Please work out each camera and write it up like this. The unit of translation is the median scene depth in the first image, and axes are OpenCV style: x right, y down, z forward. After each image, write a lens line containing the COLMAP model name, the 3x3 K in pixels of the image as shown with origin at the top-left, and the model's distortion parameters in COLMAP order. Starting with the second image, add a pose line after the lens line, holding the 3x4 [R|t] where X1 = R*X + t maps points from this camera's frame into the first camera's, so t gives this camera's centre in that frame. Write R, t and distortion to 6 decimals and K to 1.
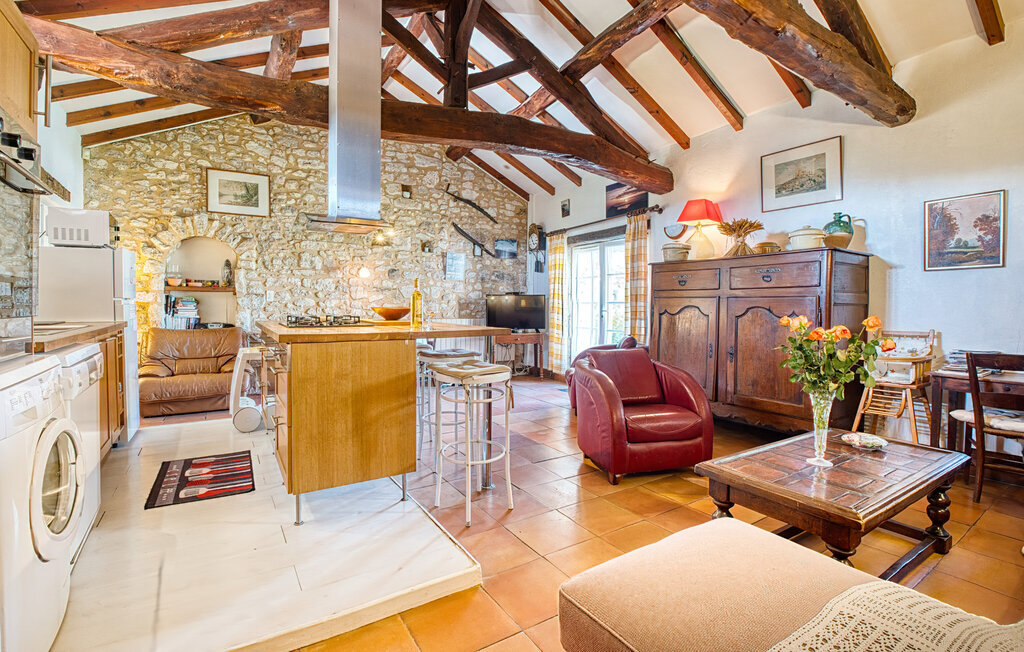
lens RADIAL K [[464.3, 0, 515.7], [0, 464.3, 316.5], [0, 0, 1]] dist [-0.023239, -0.004814]
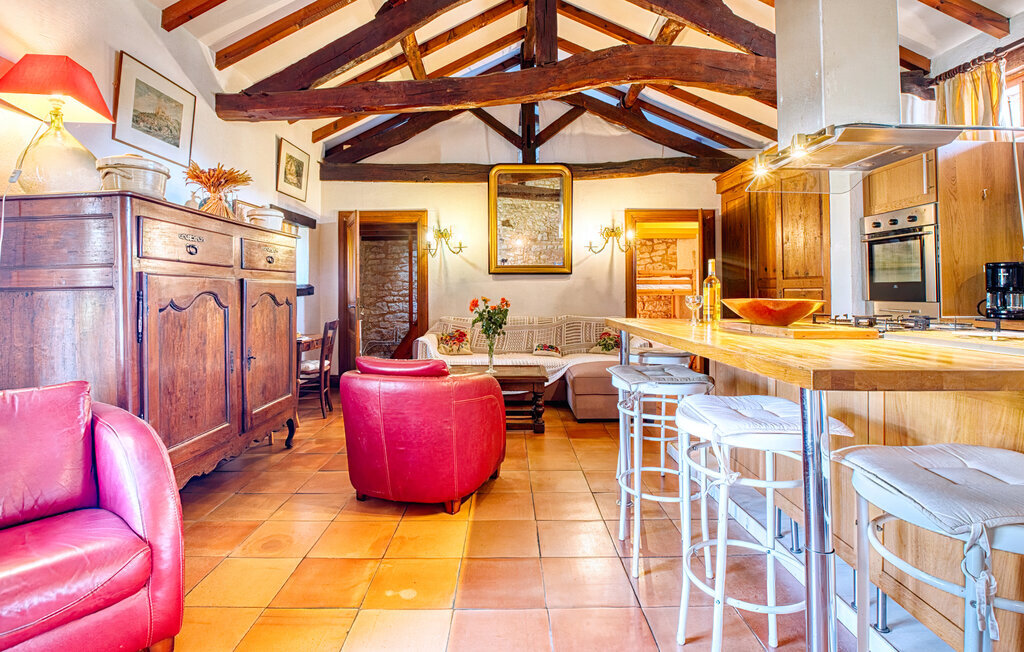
lens RADIAL K [[486.1, 0, 506.3], [0, 486.1, 284.9], [0, 0, 1]] dist [-0.025501, -0.000368]
pose [[-0.845424, 0.001123, 0.534095, -0.197894], [0.008368, 0.999903, 0.011144, -0.028374], [-0.534031, 0.013891, -0.845351, 1.027893]]
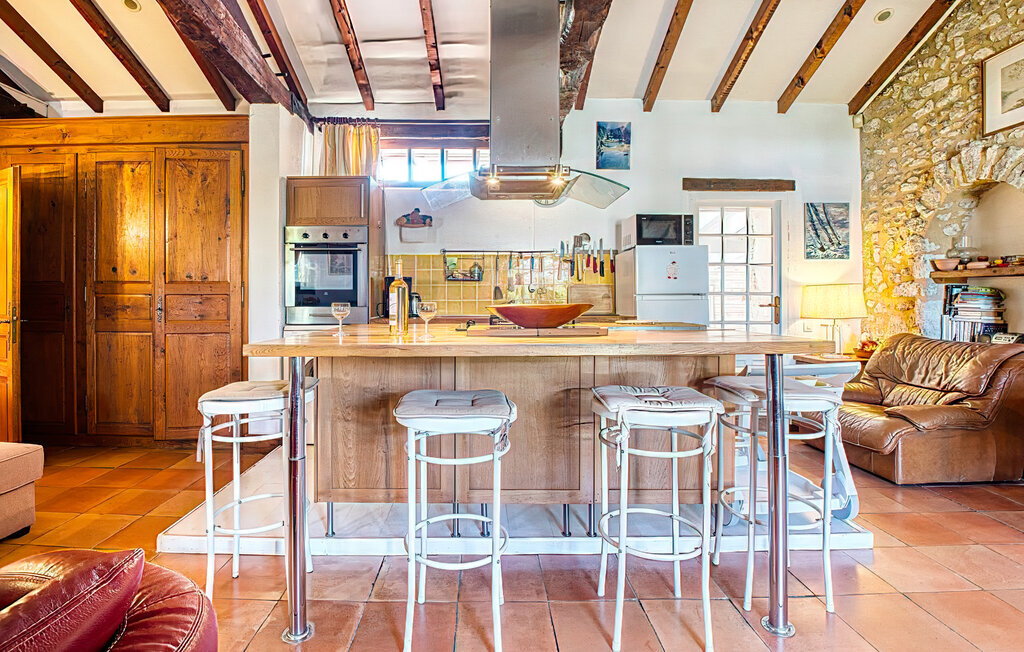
lens RADIAL K [[486.1, 0, 470.4], [0, 486.1, 296.9], [0, 0, 1]] dist [-0.025501, -0.000368]
pose [[-0.546554, -0.011990, -0.837338, 0.163294], [-0.022156, 0.999755, 0.000146, -0.015716], [0.837130, 0.018632, -0.546686, 0.804159]]
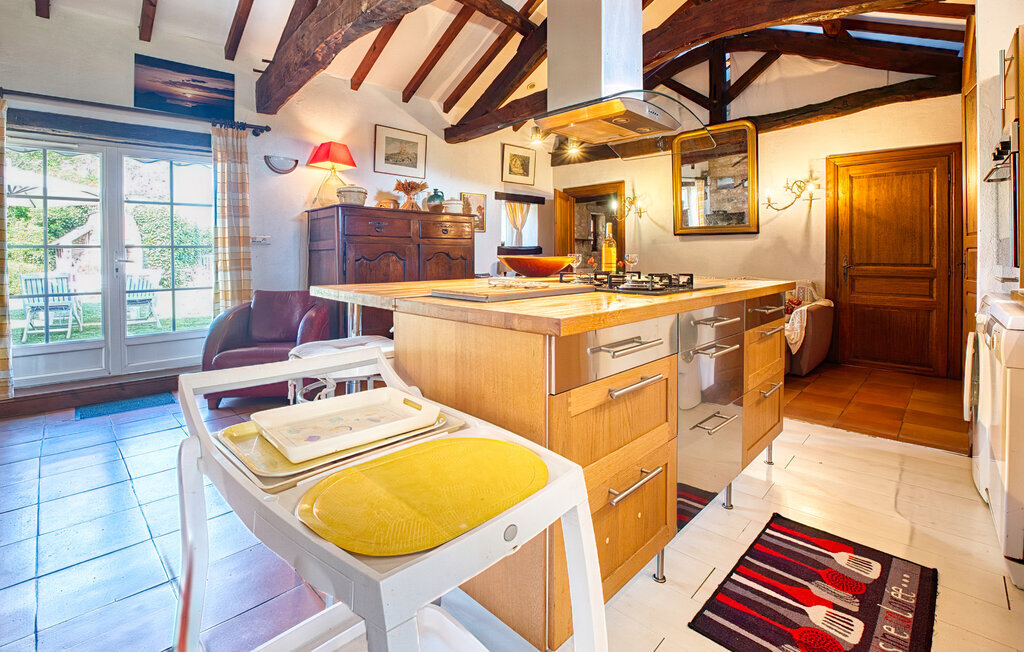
lens RADIAL K [[464.3, 0, 512.6], [0, 464.3, 260.7], [0, 0, 1]] dist [-0.023239, -0.004814]
pose [[-0.232750, -0.025541, 0.972201, -0.570373], [0.021961, 0.999262, 0.031509, -0.023455], [-0.972289, 0.028684, -0.232017, 0.765624]]
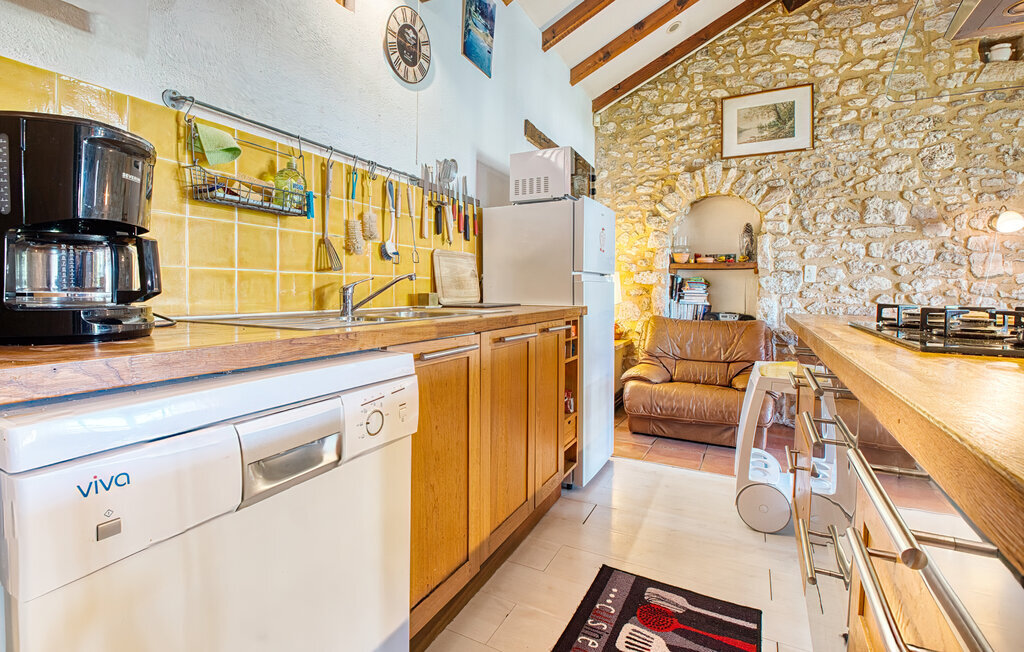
lens RADIAL K [[464.3, 0, 513.7], [0, 464.3, 303.5], [0, 0, 1]] dist [-0.023239, -0.004814]
pose [[0.500967, 0.021968, -0.865187, -0.207492], [-0.027617, 0.999574, 0.009389, 0.001880], [0.865025, 0.019190, 0.501361, 0.362584]]
